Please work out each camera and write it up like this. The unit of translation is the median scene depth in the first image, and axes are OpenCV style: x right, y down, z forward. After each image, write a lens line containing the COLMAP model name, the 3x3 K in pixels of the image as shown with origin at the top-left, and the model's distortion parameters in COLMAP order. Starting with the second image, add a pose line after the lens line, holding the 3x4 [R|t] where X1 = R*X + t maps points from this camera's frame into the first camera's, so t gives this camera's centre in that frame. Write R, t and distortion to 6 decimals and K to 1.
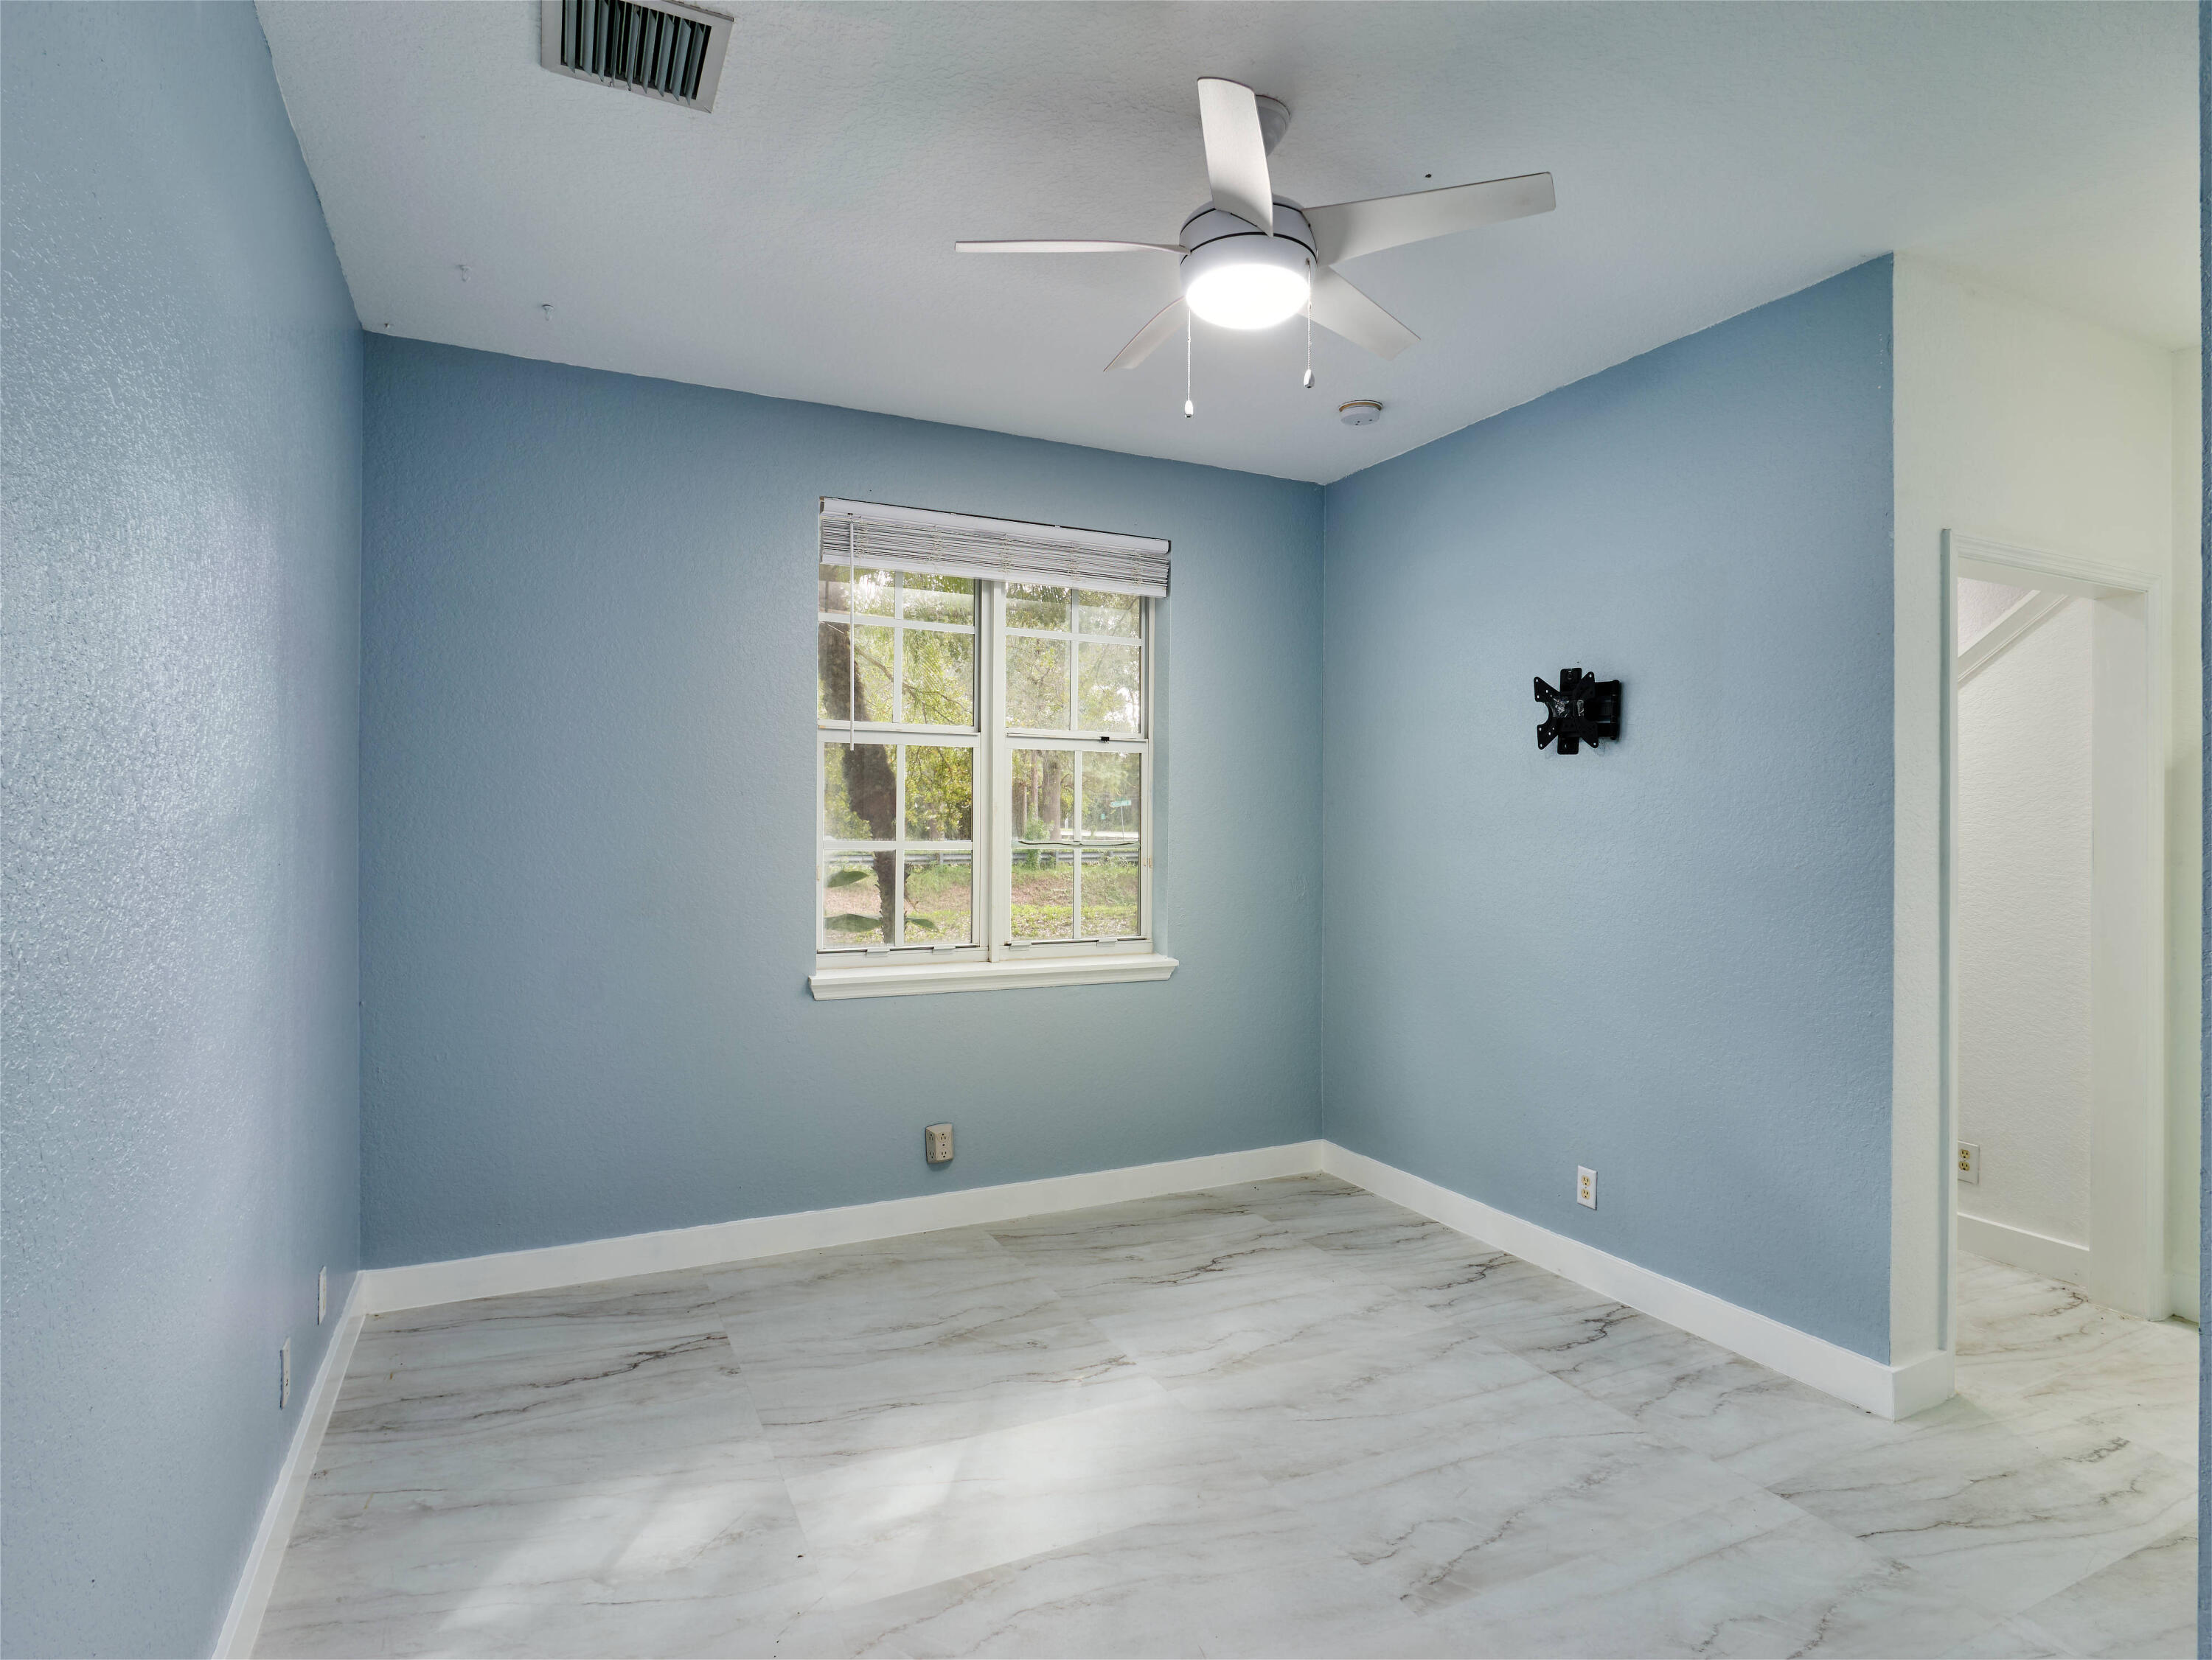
lens RADIAL K [[1182.6, 0, 1106.0], [0, 1182.6, 830.0], [0, 0, 1]] dist [-0.022549, 0.000545]
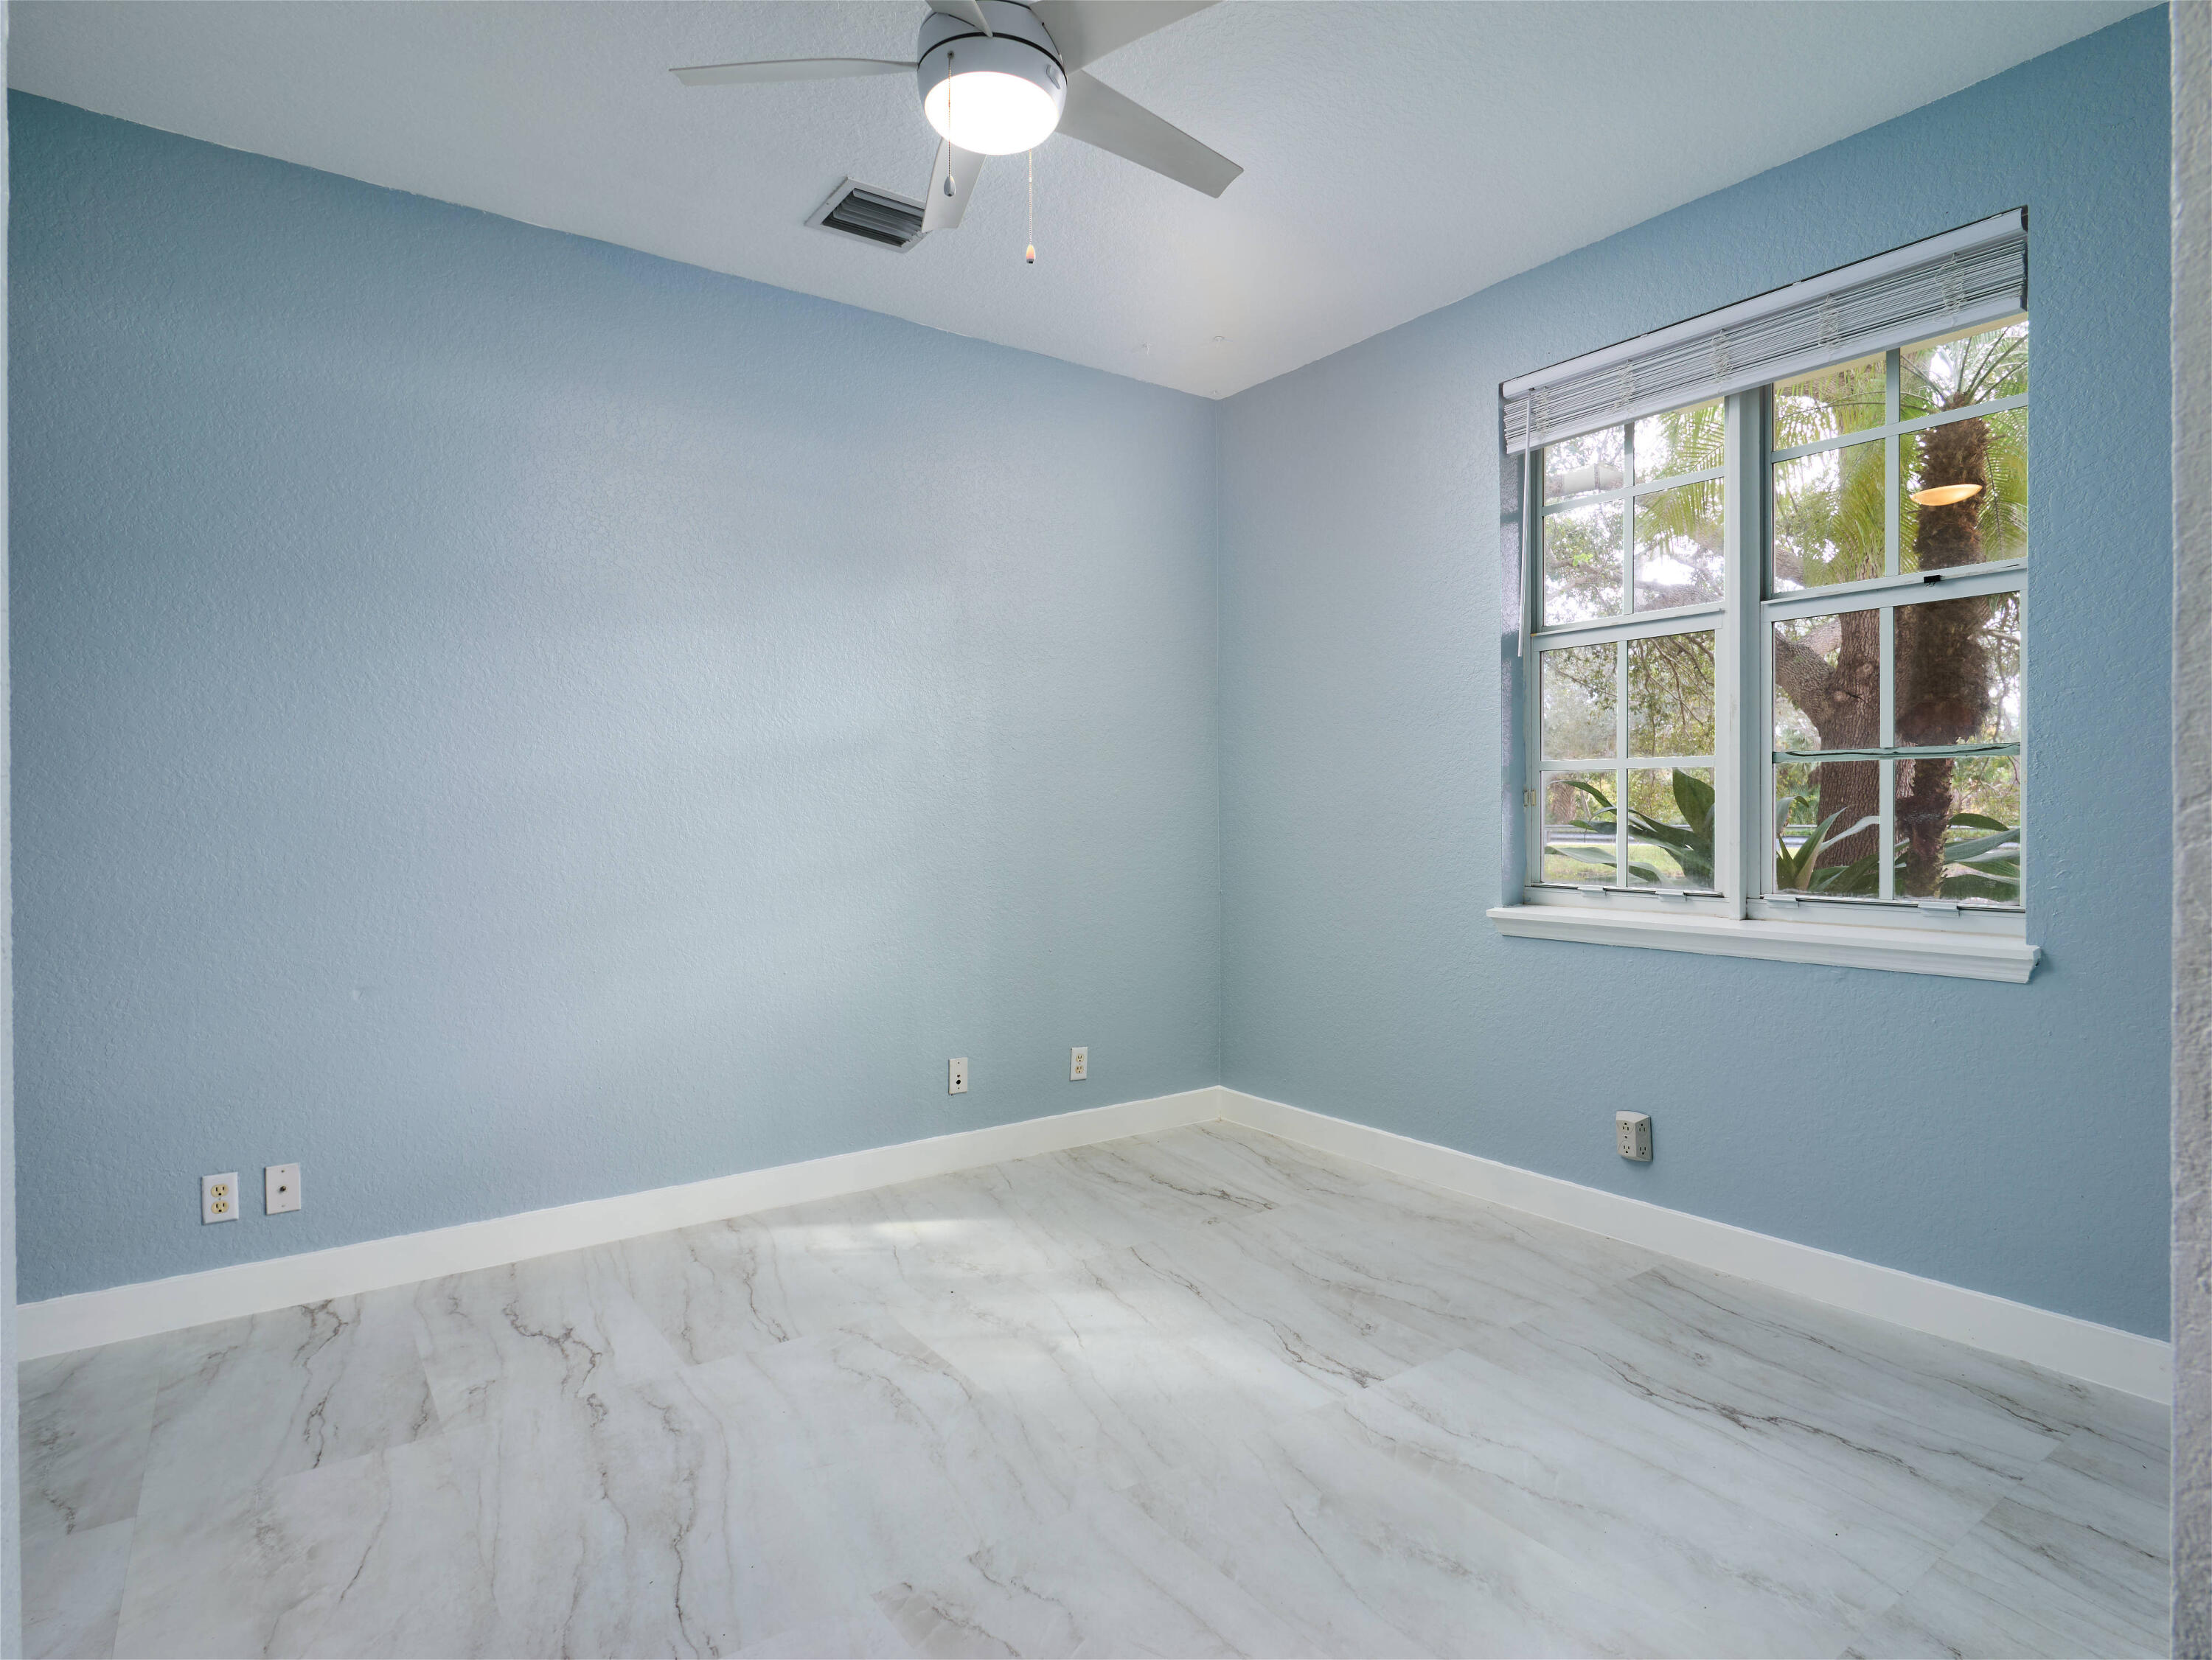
lens RADIAL K [[1182.6, 0, 1106.0], [0, 1182.6, 830.0], [0, 0, 1]] dist [-0.022549, 0.000545]
pose [[0.173158, 0.010321, -0.984840, 0.669470], [0.001171, 0.999942, 0.010685, 0.059489], [0.984893, -0.003003, 0.173136, 0.600290]]
